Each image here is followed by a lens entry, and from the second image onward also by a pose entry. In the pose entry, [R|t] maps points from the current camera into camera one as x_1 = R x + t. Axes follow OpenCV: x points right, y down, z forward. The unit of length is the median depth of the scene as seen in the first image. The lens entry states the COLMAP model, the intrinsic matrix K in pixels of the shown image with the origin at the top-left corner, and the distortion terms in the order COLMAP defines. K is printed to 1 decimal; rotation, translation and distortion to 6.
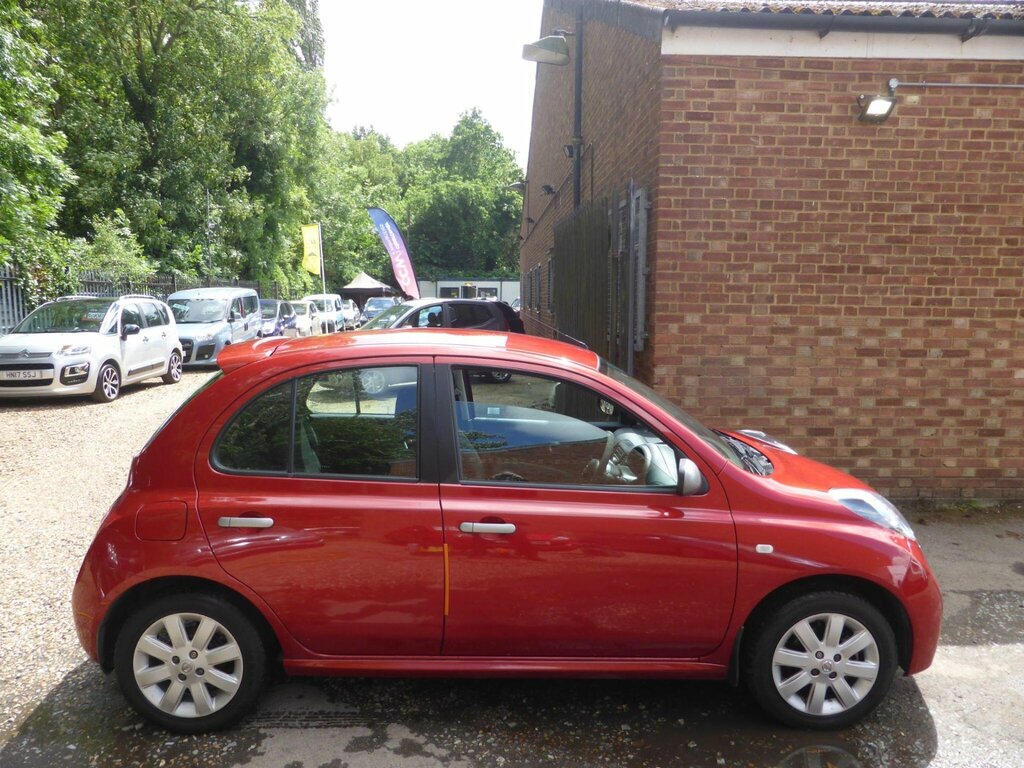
lens RADIAL K [[738.8, 0, 510.4], [0, 738.8, 383.3], [0, 0, 1]] dist [0.009516, -0.014868]
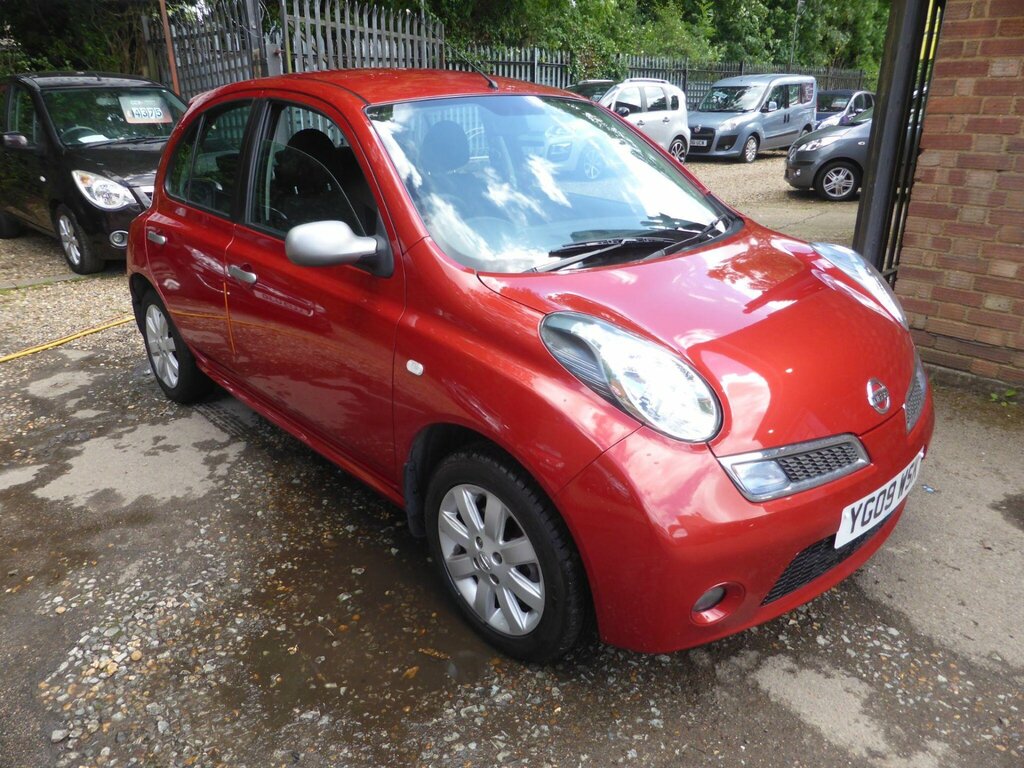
lens RADIAL K [[738.8, 0, 511.4], [0, 738.8, 385.3], [0, 0, 1]] dist [0.009516, -0.014868]
pose [[0.673123, 0.265296, -0.690307, 0.450193], [-0.080424, 0.954163, 0.288278, 0.013748], [0.735145, -0.138530, 0.663605, 0.300372]]
